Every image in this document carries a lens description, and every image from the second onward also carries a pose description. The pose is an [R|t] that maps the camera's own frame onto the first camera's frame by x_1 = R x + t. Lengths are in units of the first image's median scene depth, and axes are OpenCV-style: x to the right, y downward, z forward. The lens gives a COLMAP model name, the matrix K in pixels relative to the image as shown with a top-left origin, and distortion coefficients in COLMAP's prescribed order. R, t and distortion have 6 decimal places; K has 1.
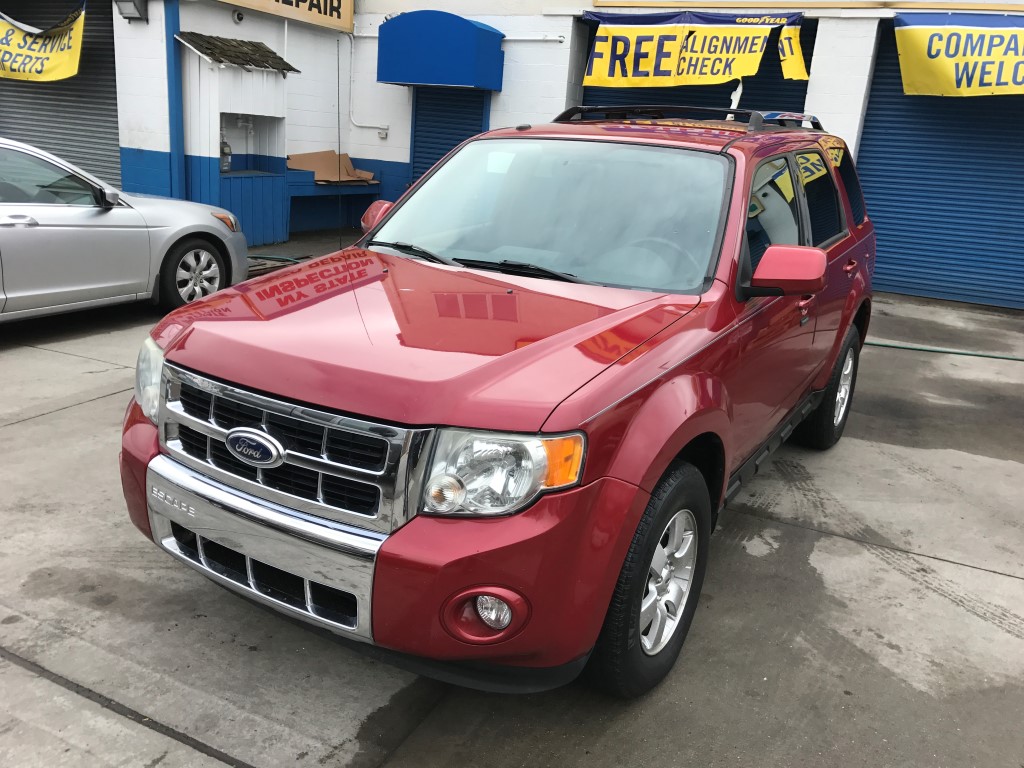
lens RADIAL K [[845.9, 0, 512.0], [0, 845.9, 384.0], [0, 0, 1]] dist [-0.001824, 0.017638]
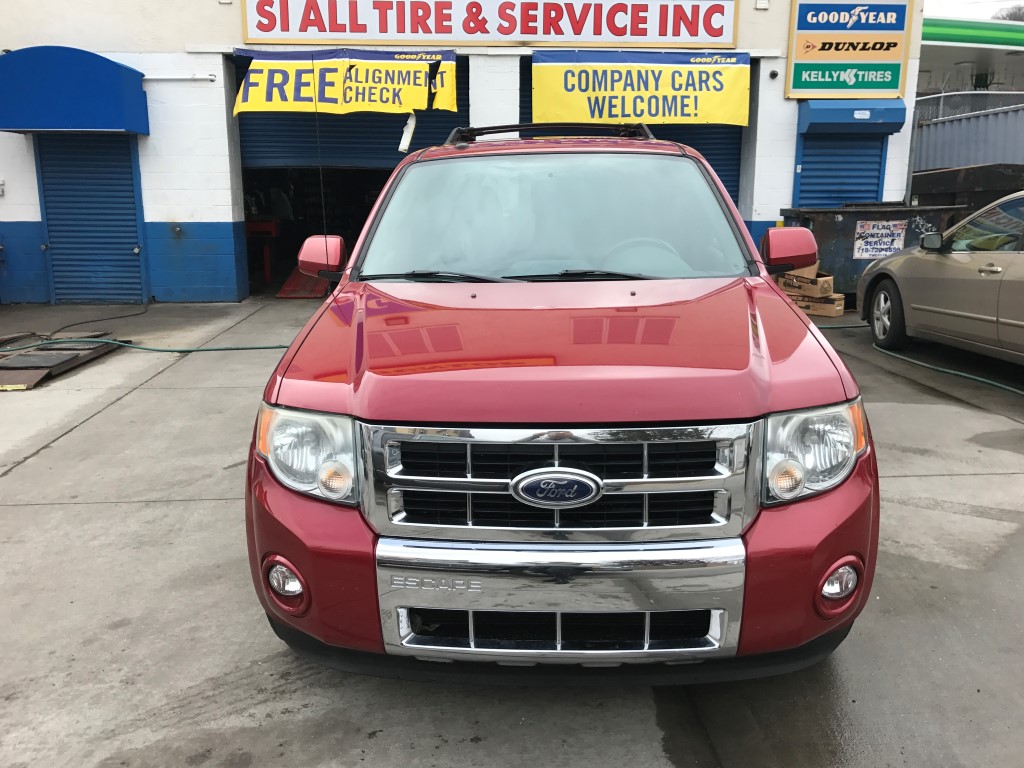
lens RADIAL K [[848.4, 0, 507.9], [0, 848.4, 374.9], [0, 0, 1]] dist [-0.015880, 0.058016]
pose [[0.869160, -0.174328, 0.462786, -0.367032], [0.200757, 0.979608, -0.008031, -0.021949], [-0.451949, 0.099888, 0.886434, 0.110872]]
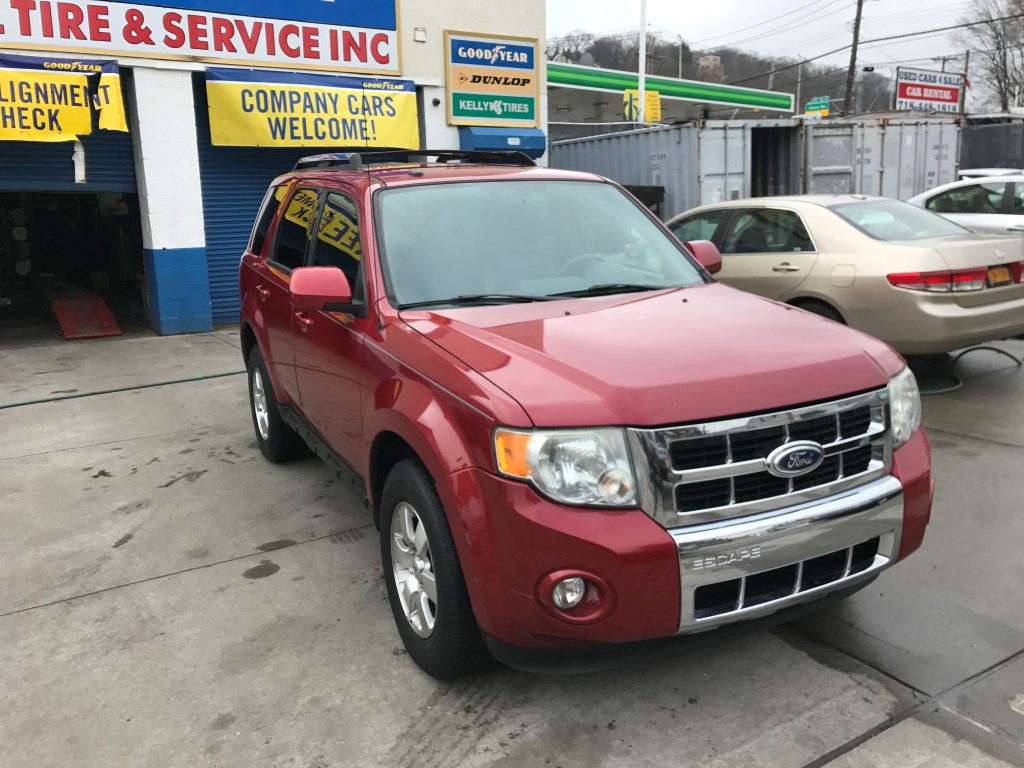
lens RADIAL K [[845.9, 0, 512.0], [0, 845.9, 384.0], [0, 0, 1]] dist [-0.001824, 0.017638]
pose [[0.518598, -0.256296, 0.815701, -0.668142], [0.299646, 0.947991, 0.107356, -0.118717], [-0.800792, 0.188747, 0.568424, 0.328823]]
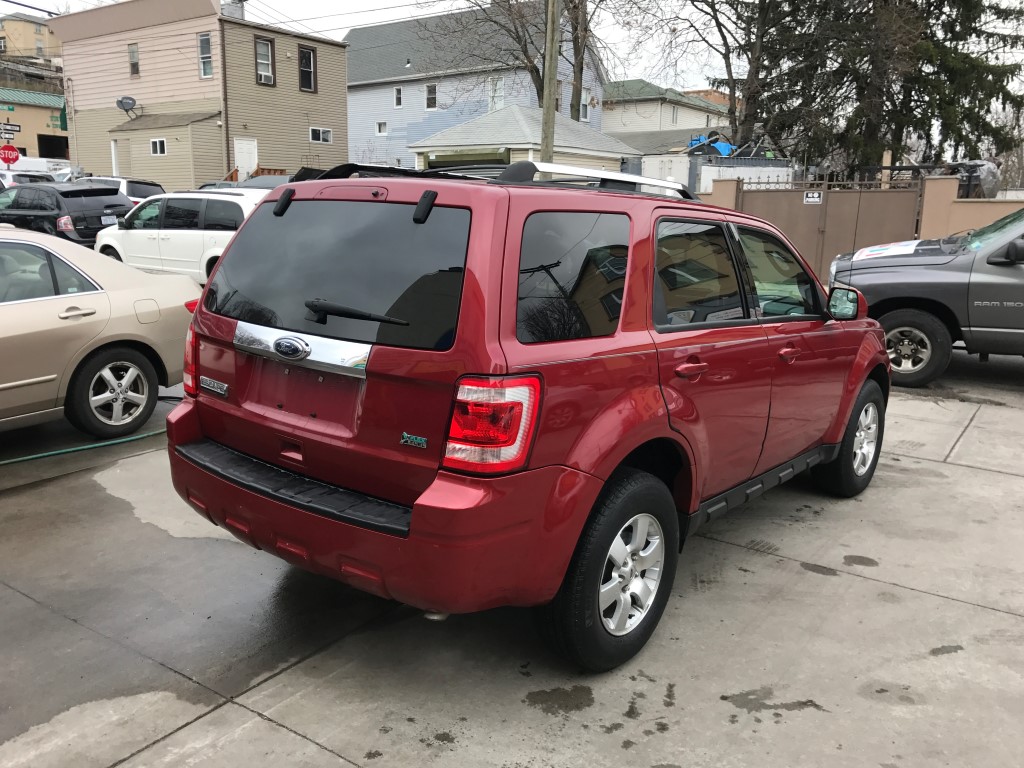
lens RADIAL K [[821.0, 0, 484.9], [0, 821.0, 380.7], [0, 0, 1]] dist [0.005334, 0.001913]
pose [[-0.983606, -0.109223, 0.143492, 0.119086], [-0.028118, 0.878871, 0.476230, -0.519908], [-0.178126, 0.464388, -0.867534, 1.774063]]
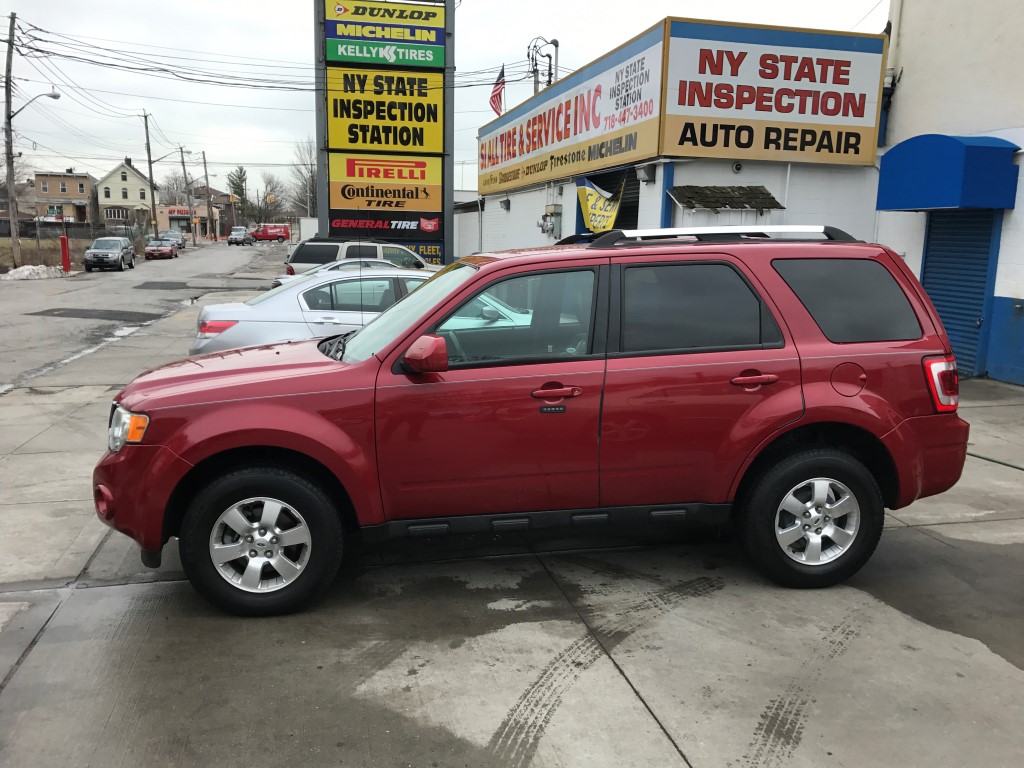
lens RADIAL K [[862.2, 0, 512.0], [0, 862.2, 384.0], [0, 0, 1]] dist [0.012623, 0.002146]
pose [[0.632017, 0.072300, -0.771575, 0.928887], [-0.193193, 0.978903, -0.066522, -0.015677], [0.750487, 0.191106, 0.632651, 0.181989]]
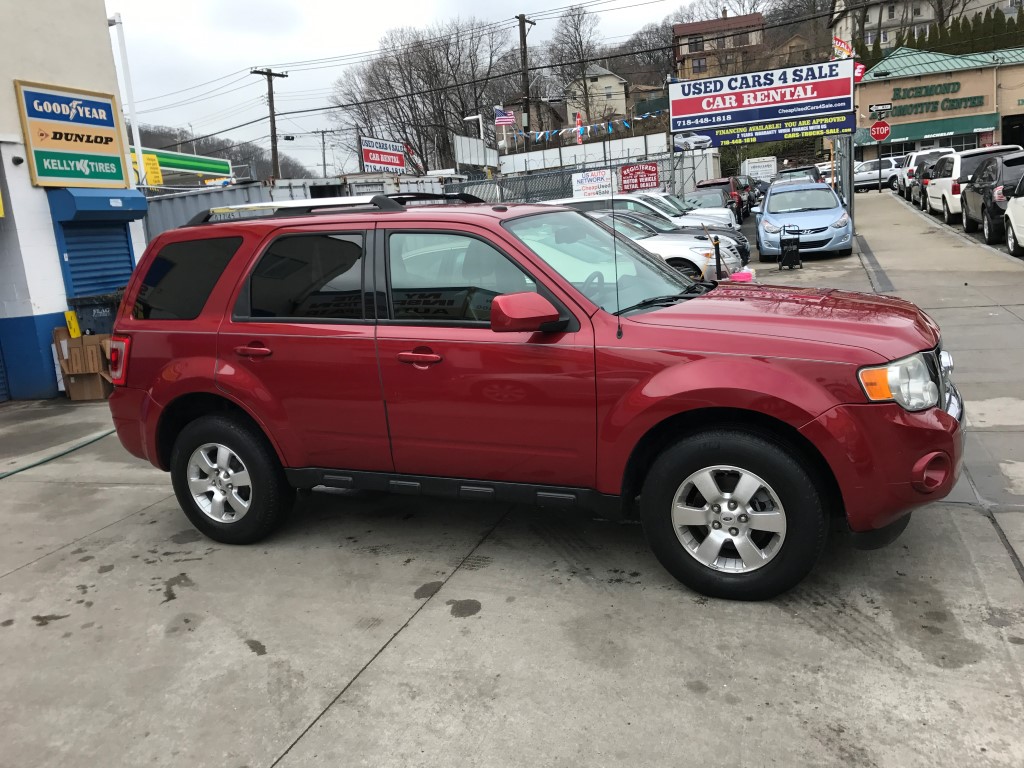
lens RADIAL K [[834.8, 0, 514.3], [0, 834.8, 365.5], [0, 0, 1]] dist [0.006762, 0.005988]
pose [[-0.127284, -0.213384, 0.968641, -0.889212], [0.364841, 0.898046, 0.245774, -0.312093], [-0.922328, 0.384683, -0.036456, 0.915803]]
